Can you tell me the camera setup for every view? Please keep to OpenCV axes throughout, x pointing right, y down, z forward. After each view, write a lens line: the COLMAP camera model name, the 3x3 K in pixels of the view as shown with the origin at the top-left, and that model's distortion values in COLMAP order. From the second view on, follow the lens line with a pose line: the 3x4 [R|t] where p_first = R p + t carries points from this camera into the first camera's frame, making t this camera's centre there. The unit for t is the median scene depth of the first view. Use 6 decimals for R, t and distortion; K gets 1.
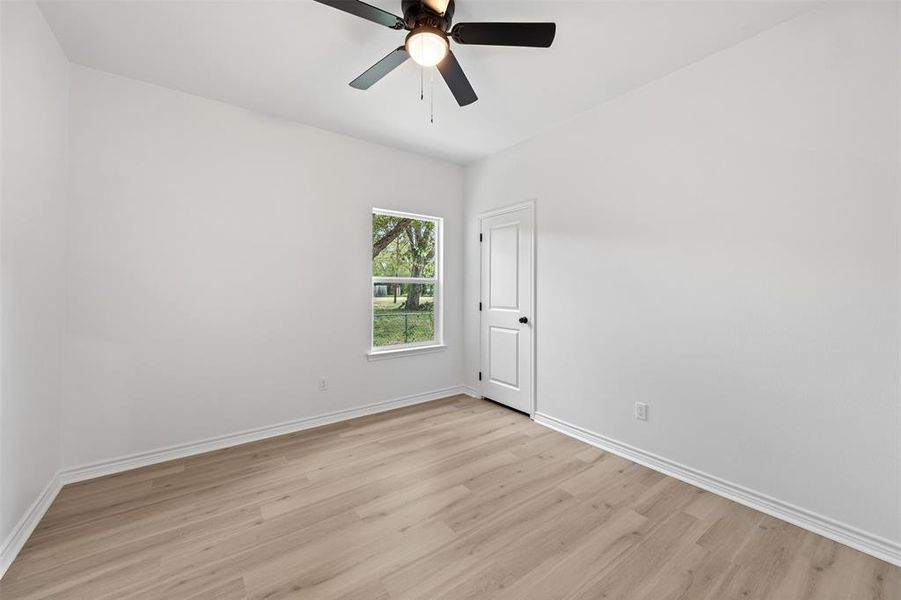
lens RADIAL K [[356.1, 0, 456.3], [0, 356.1, 285.3], [0, 0, 1]] dist [-0.007317, -0.000388]
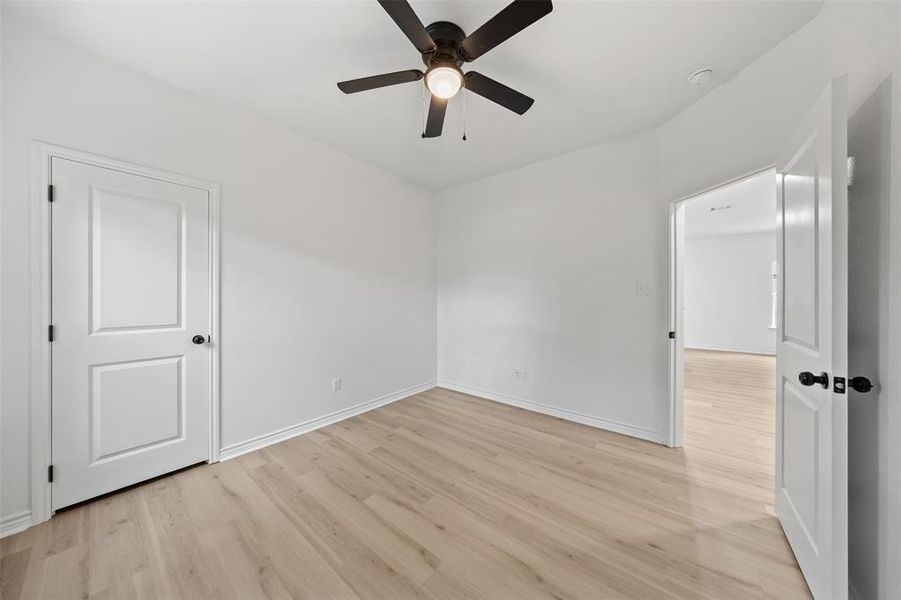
lens RADIAL K [[286.8, 0, 454.6], [0, 286.8, 298.3], [0, 0, 1]] dist [-0.004226, -0.000253]
pose [[-0.257760, -0.007406, 0.966181, -0.581046], [-0.014694, 0.999885, 0.003744, 0.001416], [-0.966097, -0.013232, -0.257839, 0.709307]]
